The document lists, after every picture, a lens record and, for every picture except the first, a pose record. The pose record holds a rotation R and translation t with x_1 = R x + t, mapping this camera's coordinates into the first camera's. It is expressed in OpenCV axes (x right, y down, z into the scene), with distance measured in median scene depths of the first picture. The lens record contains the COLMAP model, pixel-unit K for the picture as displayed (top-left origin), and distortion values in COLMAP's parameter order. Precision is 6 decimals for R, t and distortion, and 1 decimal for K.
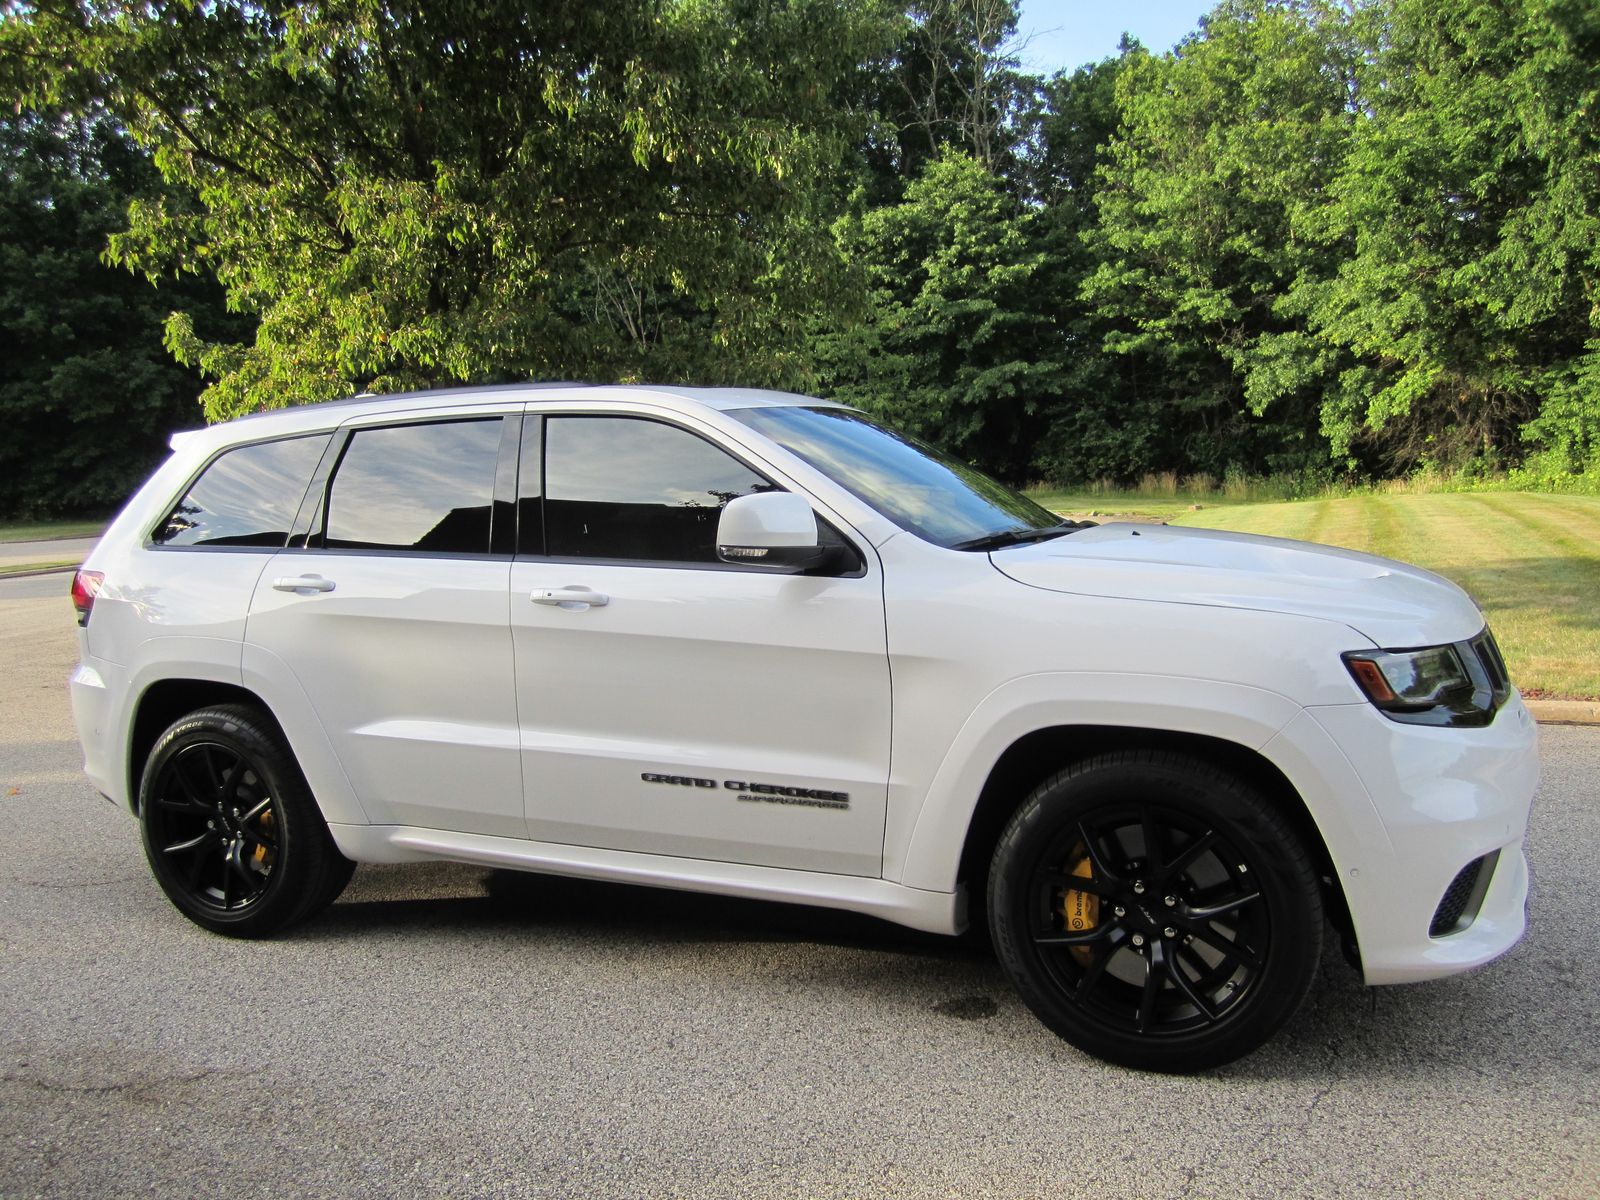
lens RADIAL K [[1352.4, 0, 803.9], [0, 1352.4, 605.8], [0, 0, 1]] dist [-0.070561, 0.030069]
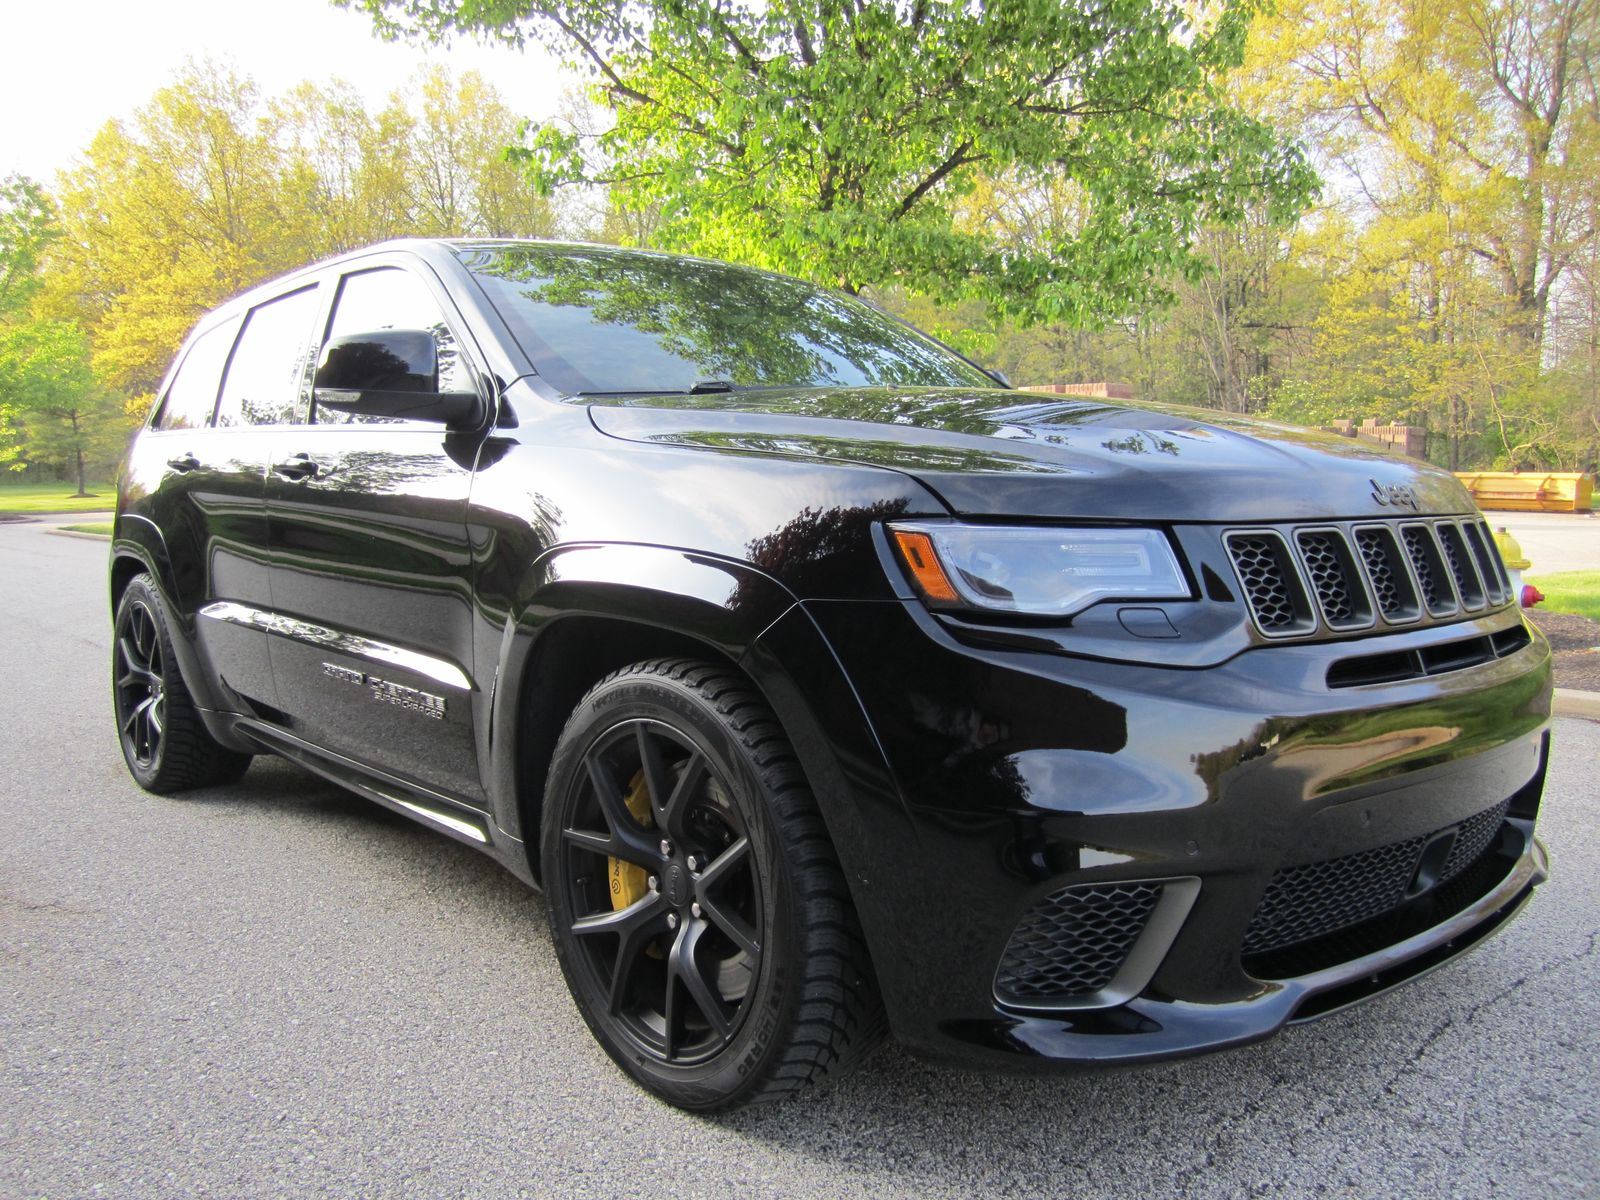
lens RADIAL K [[1347.4, 0, 797.3], [0, 1347.4, 610.7], [0, 0, 1]] dist [-0.062414, 0.020987]
pose [[0.894261, 0.077968, -0.440703, 0.055004], [-0.074677, 0.996898, 0.024837, 0.009242], [0.441272, 0.010700, 0.897310, 0.046651]]
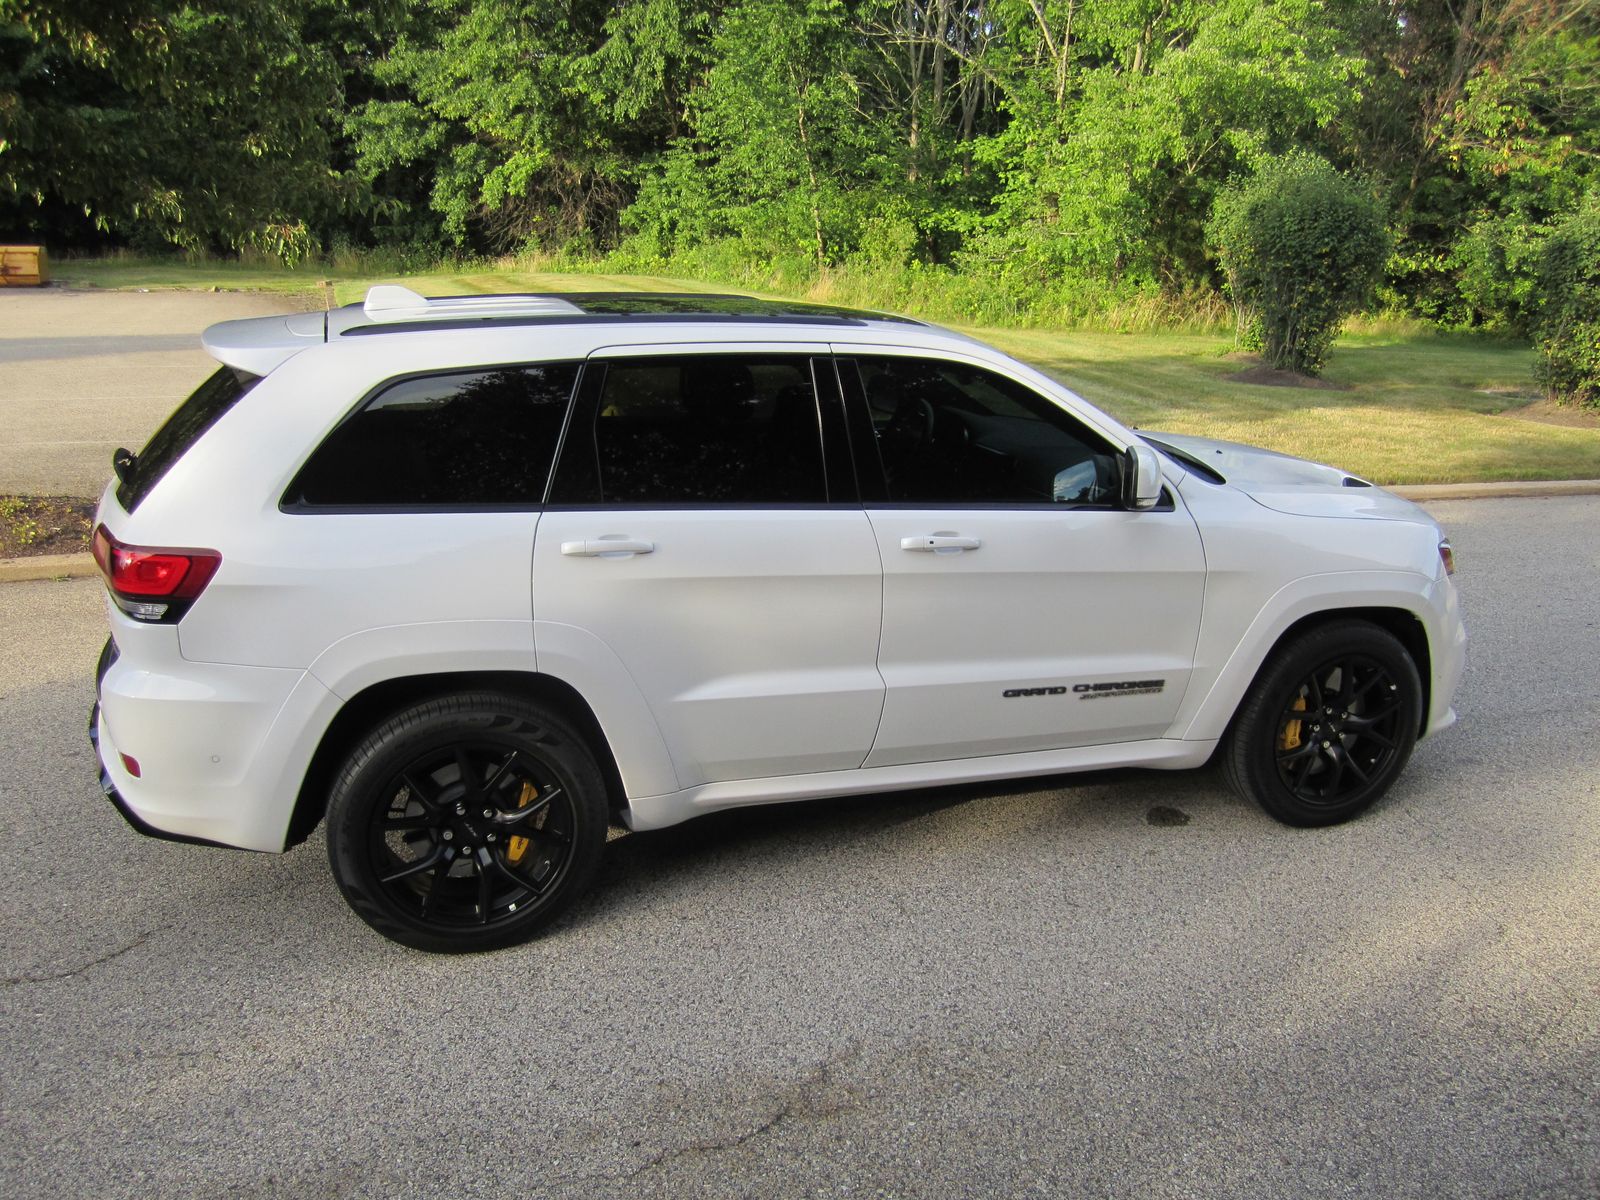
lens RADIAL K [[1347.4, 0, 797.3], [0, 1347.4, 610.7], [0, 0, 1]] dist [-0.062414, 0.020987]
pose [[0.739466, -0.144345, 0.657537, -0.133603], [0.018622, 0.980754, 0.194356, -0.022706], [-0.672936, -0.131475, 0.727923, 0.039920]]
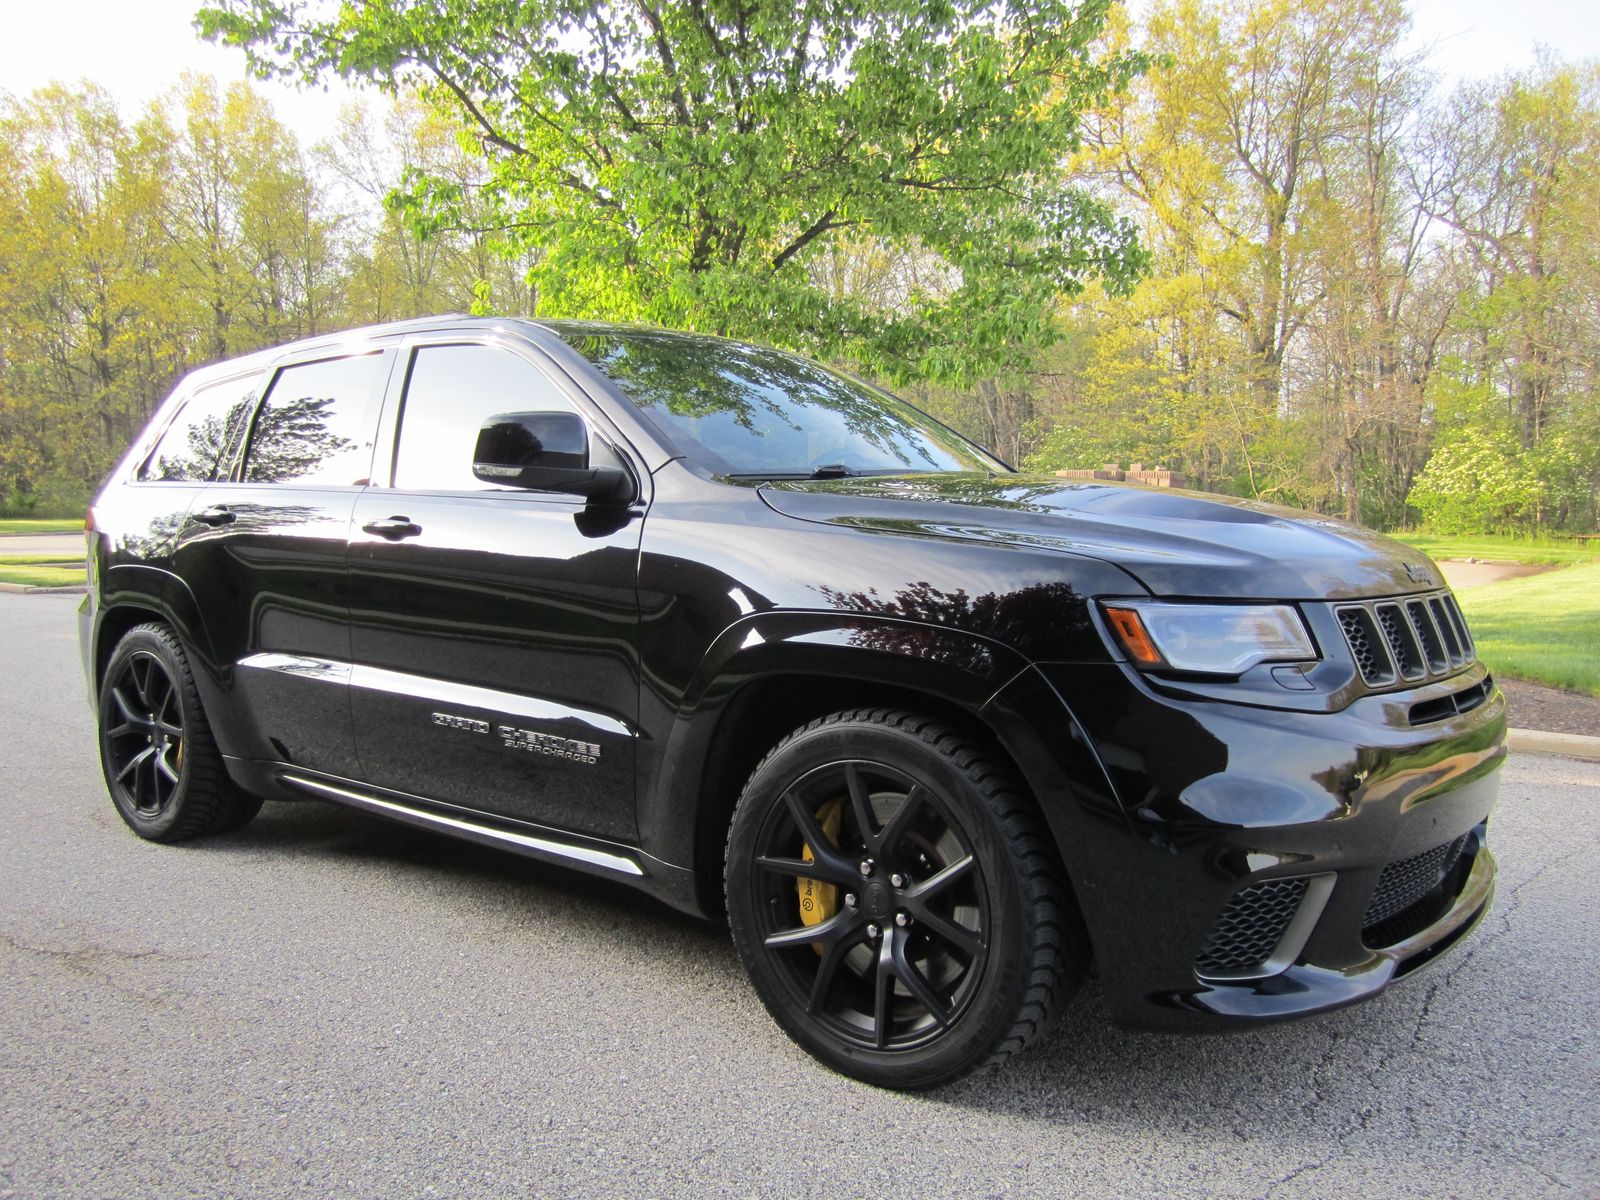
lens RADIAL K [[1352.4, 0, 803.9], [0, 1352.4, 605.8], [0, 0, 1]] dist [-0.070561, 0.030069]
pose [[0.959703, 0.065807, -0.273202, 0.033721], [-0.072964, 0.997204, -0.016108, 0.009251], [0.271378, 0.035393, 0.961822, 0.021259]]
